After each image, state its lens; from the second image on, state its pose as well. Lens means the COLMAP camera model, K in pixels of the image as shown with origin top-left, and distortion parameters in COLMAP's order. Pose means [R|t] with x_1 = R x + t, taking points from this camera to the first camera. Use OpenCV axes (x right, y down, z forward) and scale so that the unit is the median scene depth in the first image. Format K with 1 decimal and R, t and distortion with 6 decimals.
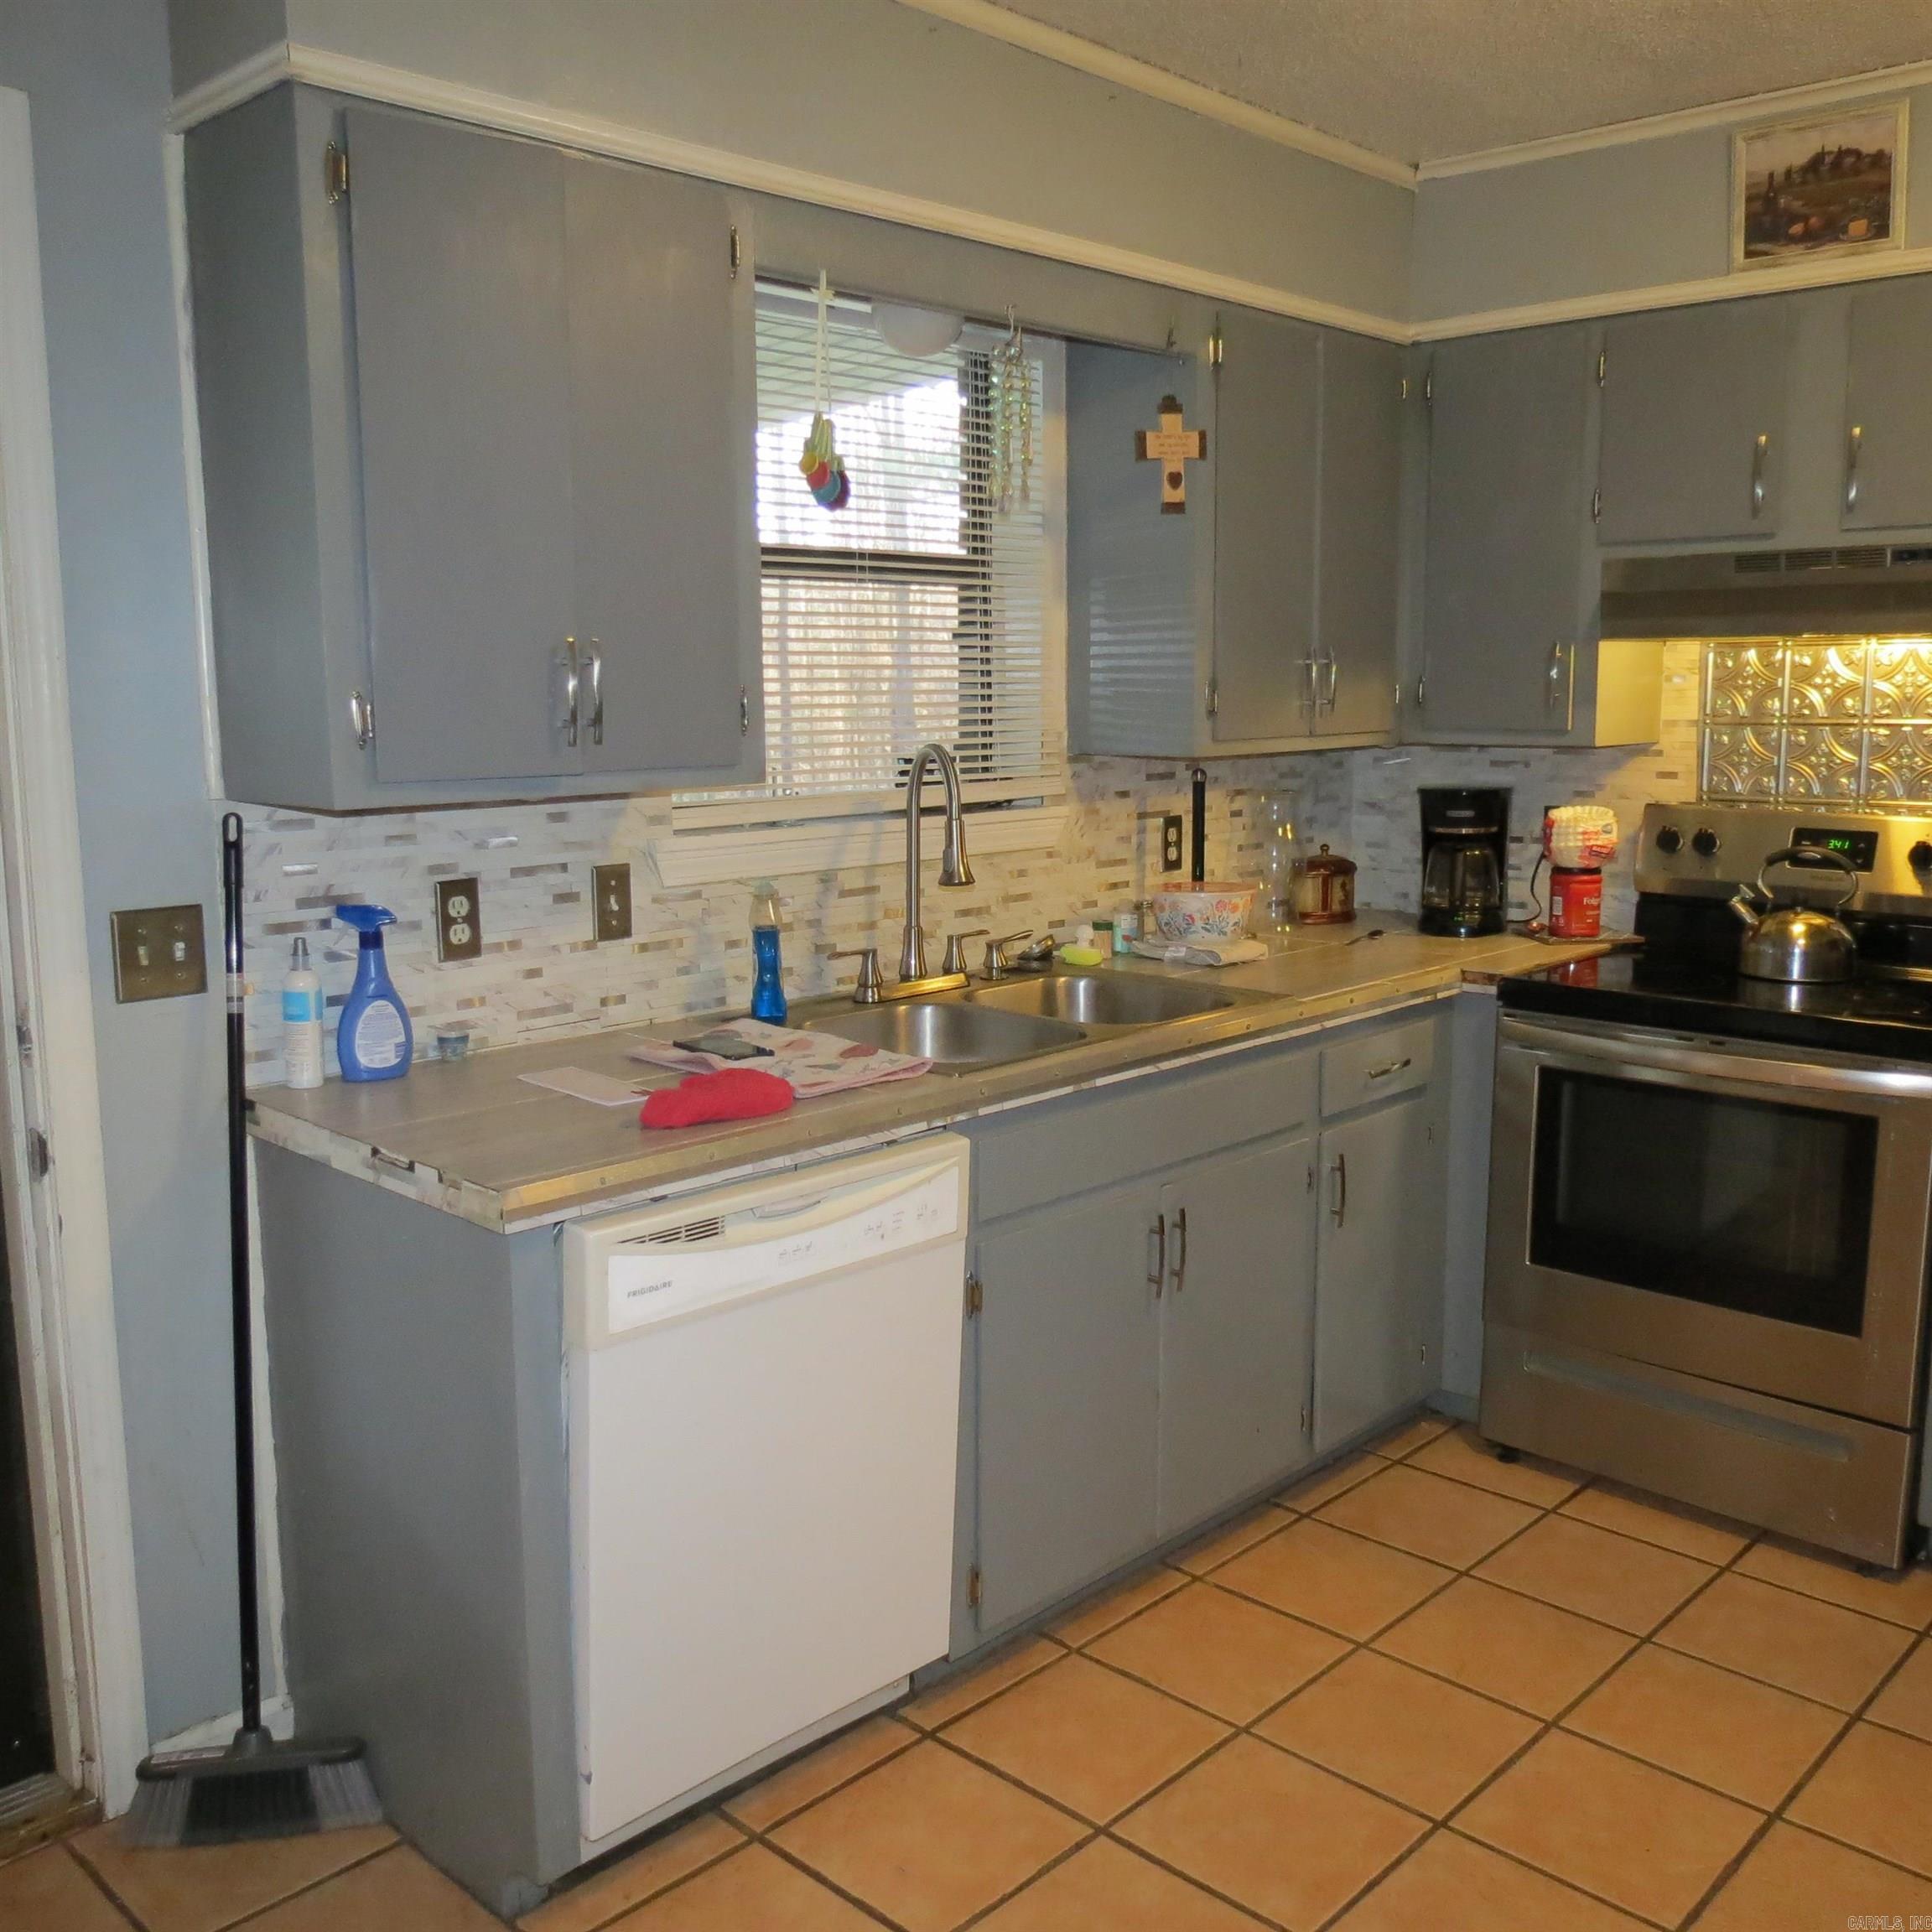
lens RADIAL K [[1830.5, 0, 984.4], [0, 1830.5, 965.5], [0, 0, 1]] dist [-0.028878, 0.000000]
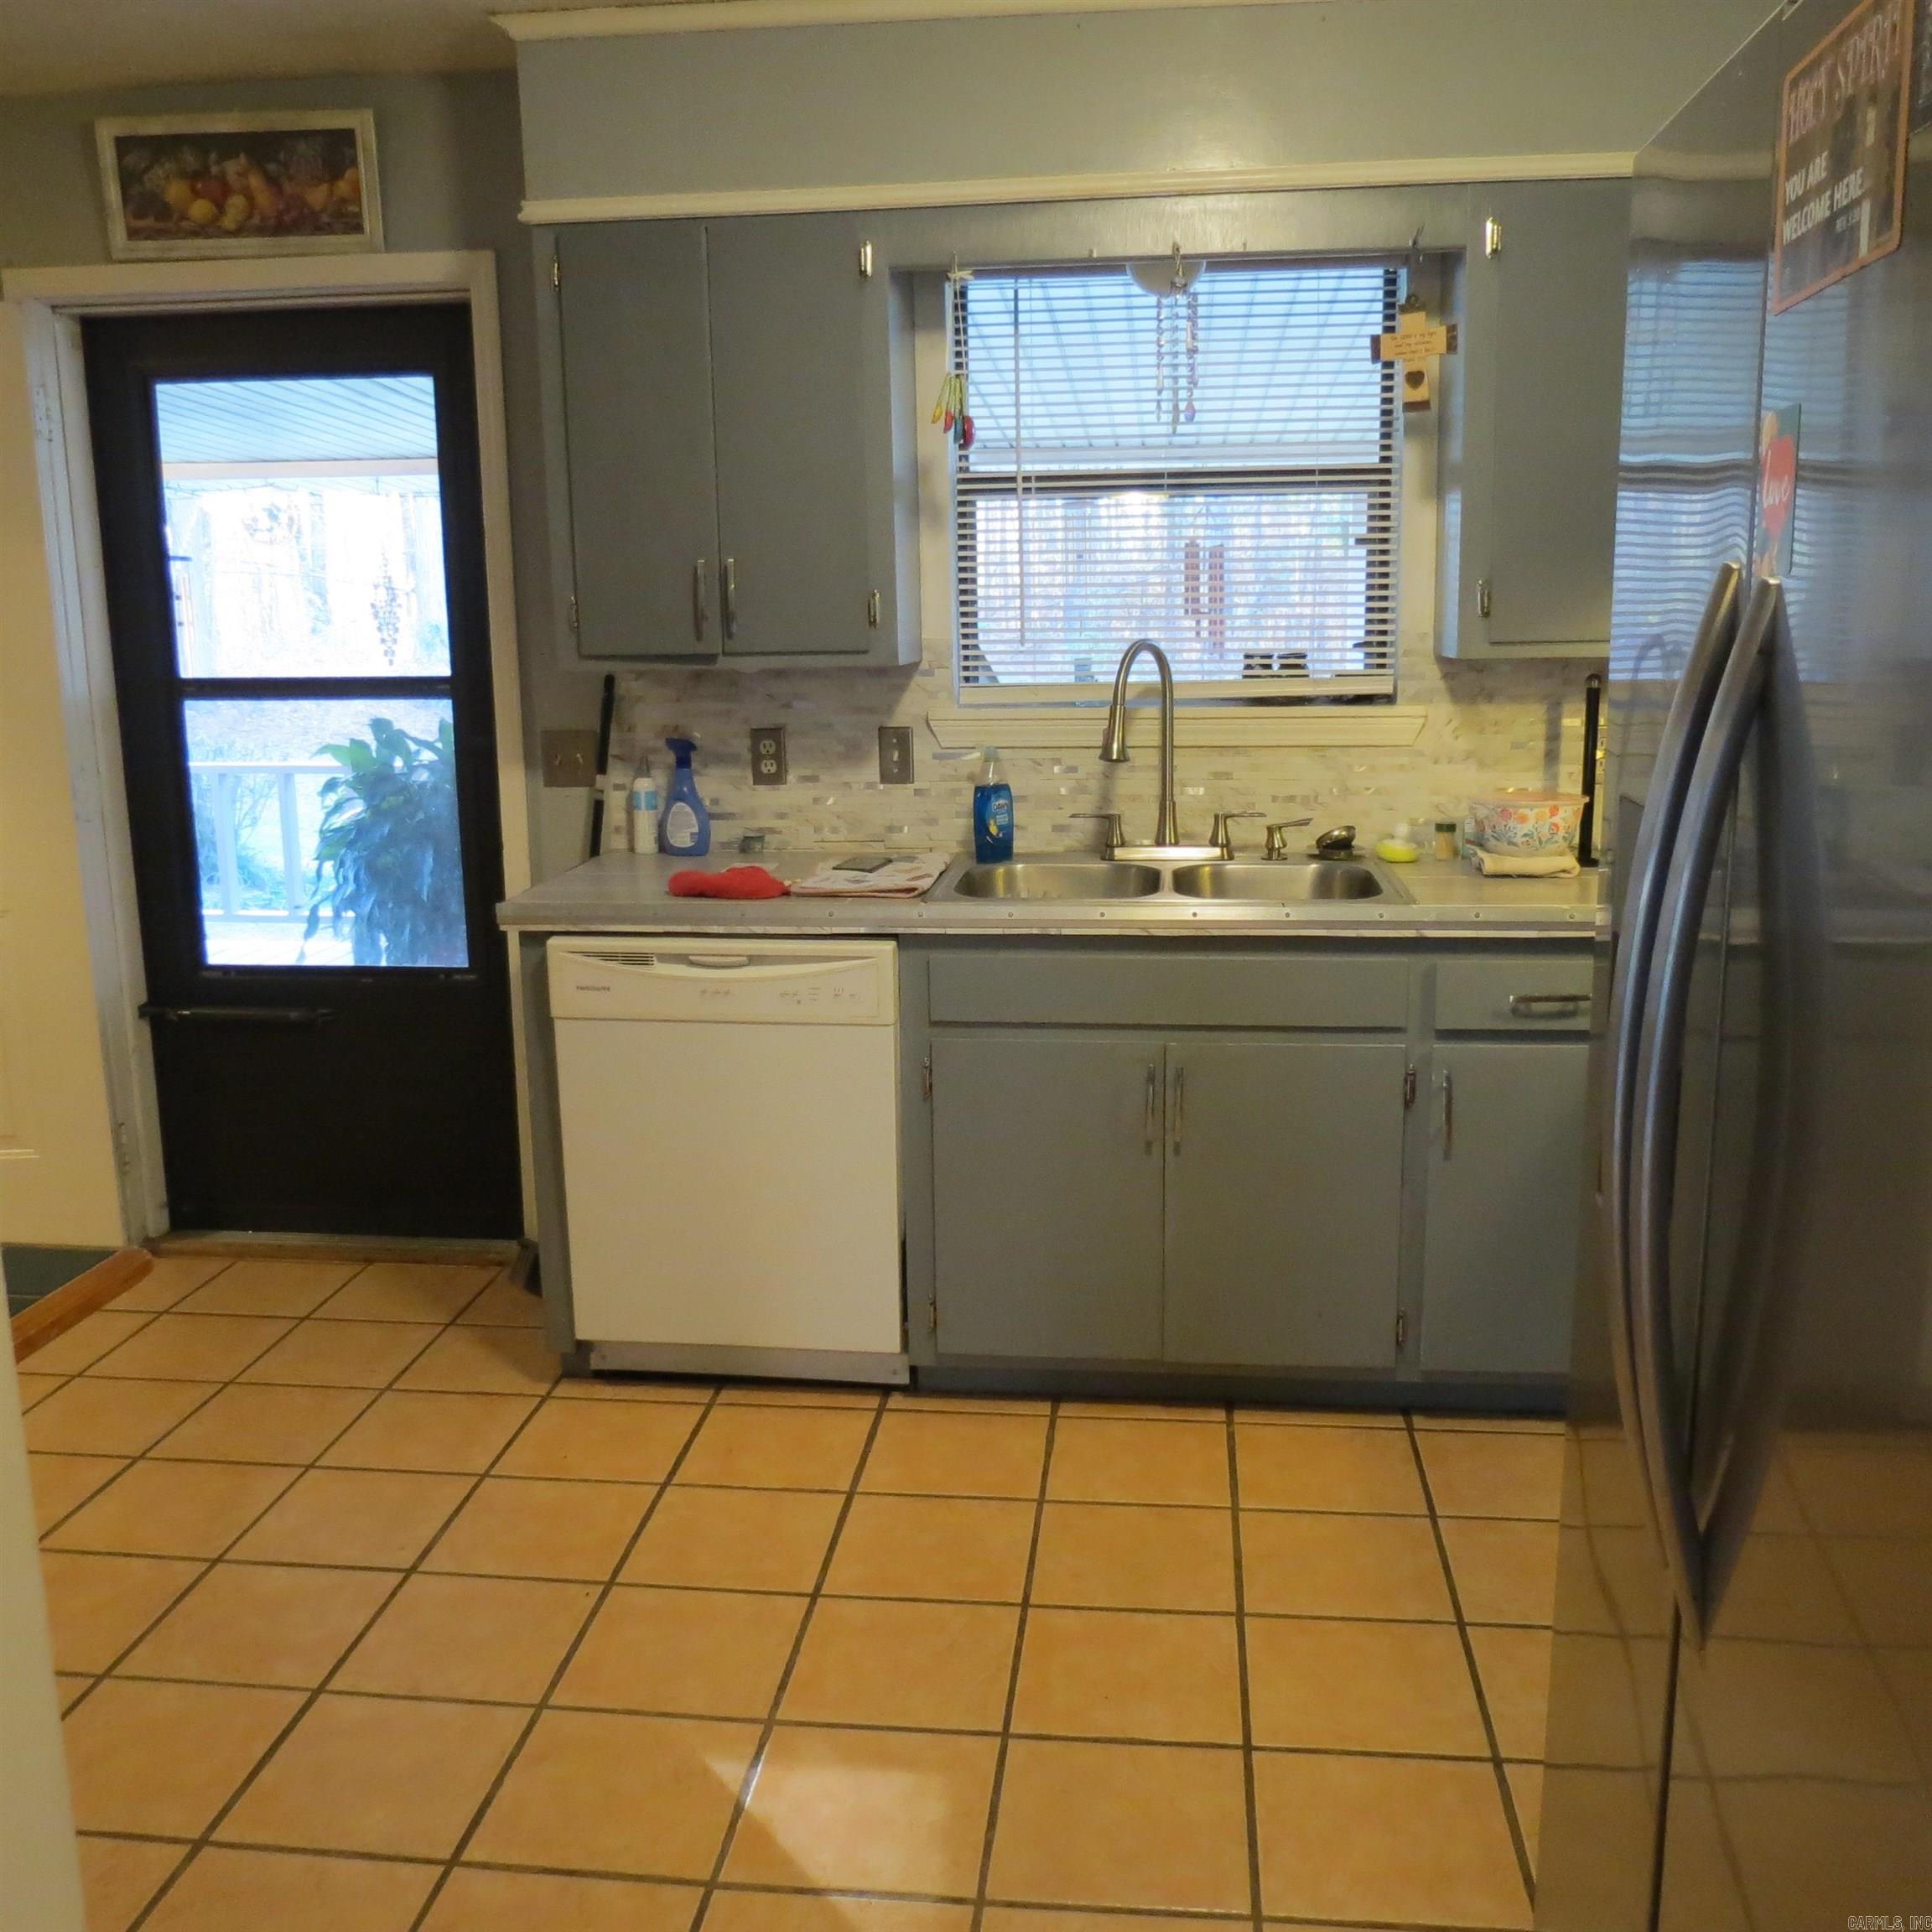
lens RADIAL K [[1830.5, 0, 977.6], [0, 1830.5, 968.1], [0, 0, 1]] dist [-0.028878, 0.000000]
pose [[0.600014, 0.150274, -0.785748, 0.781488], [-0.111986, 0.988305, 0.103498, -0.022412], [0.792112, 0.025892, 0.609826, 0.204554]]
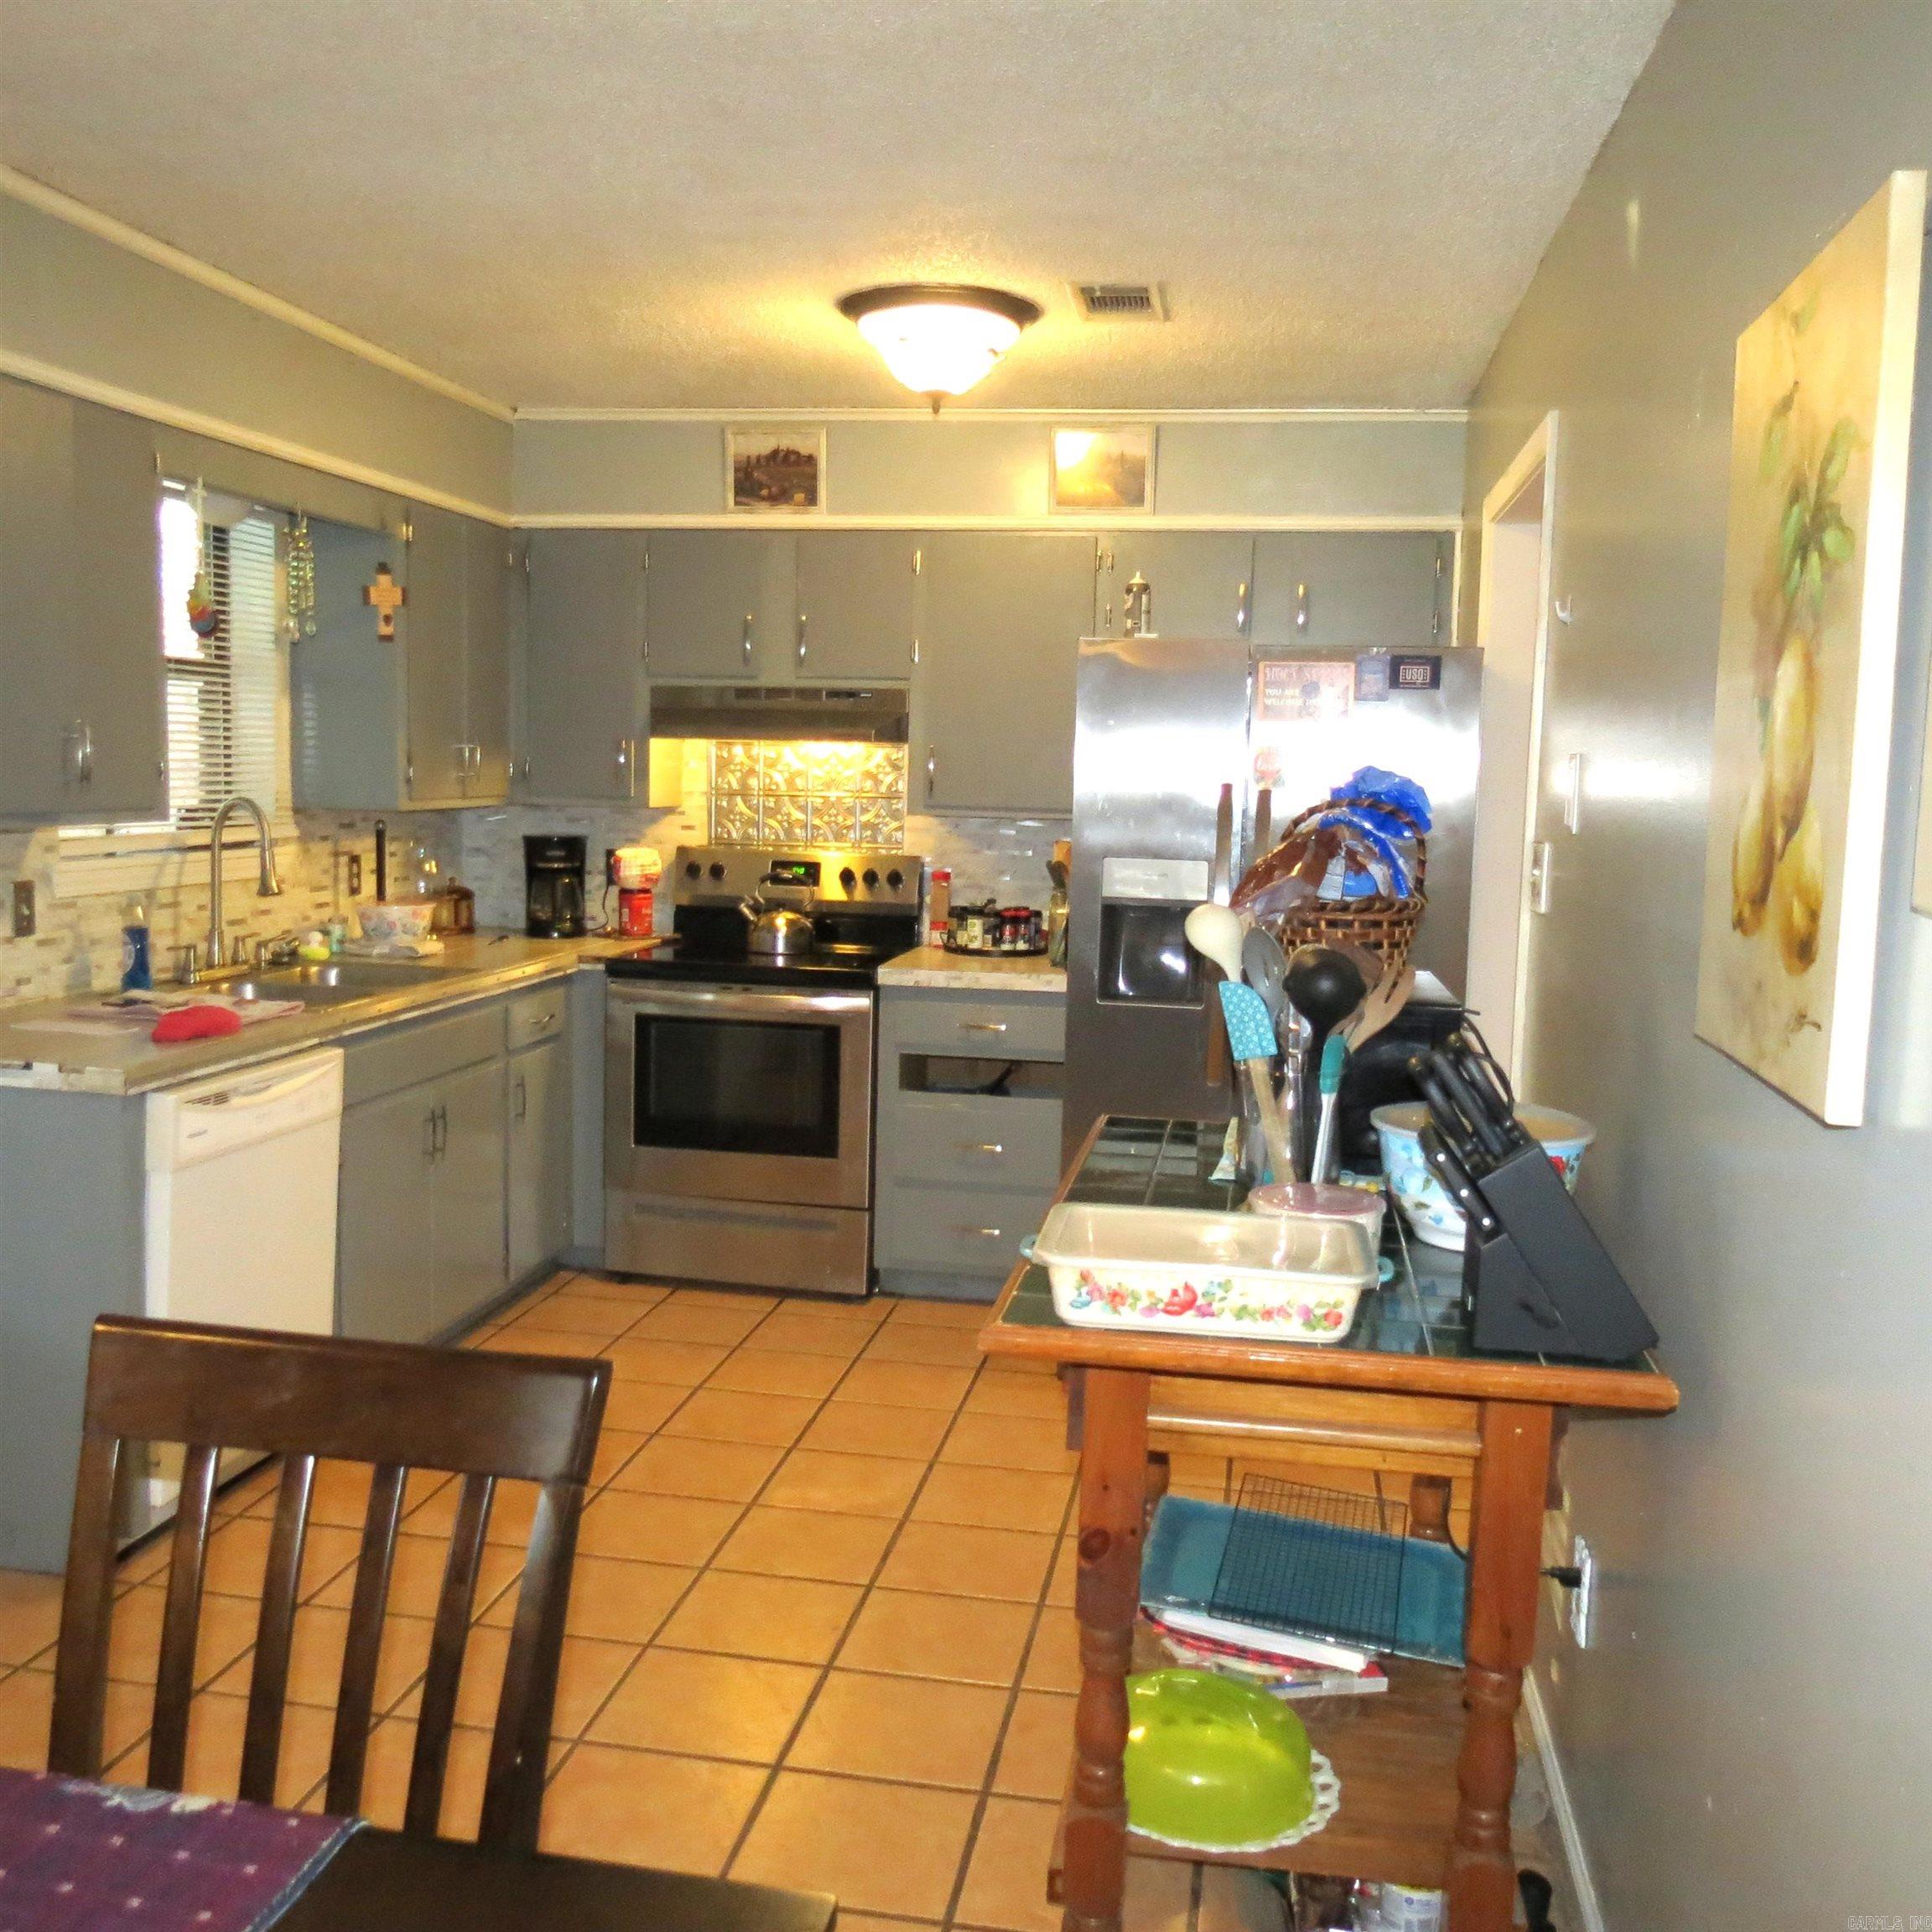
lens RADIAL K [[1800.9, 0, 965.5], [0, 1800.9, 968.0], [0, 0, 1]] dist [-0.037070, 0.000000]
pose [[0.832127, -0.033801, 0.553555, -0.306968], [0.055012, 0.998249, -0.021742, 0.066304], [-0.551850, 0.048544, 0.832529, -0.421820]]
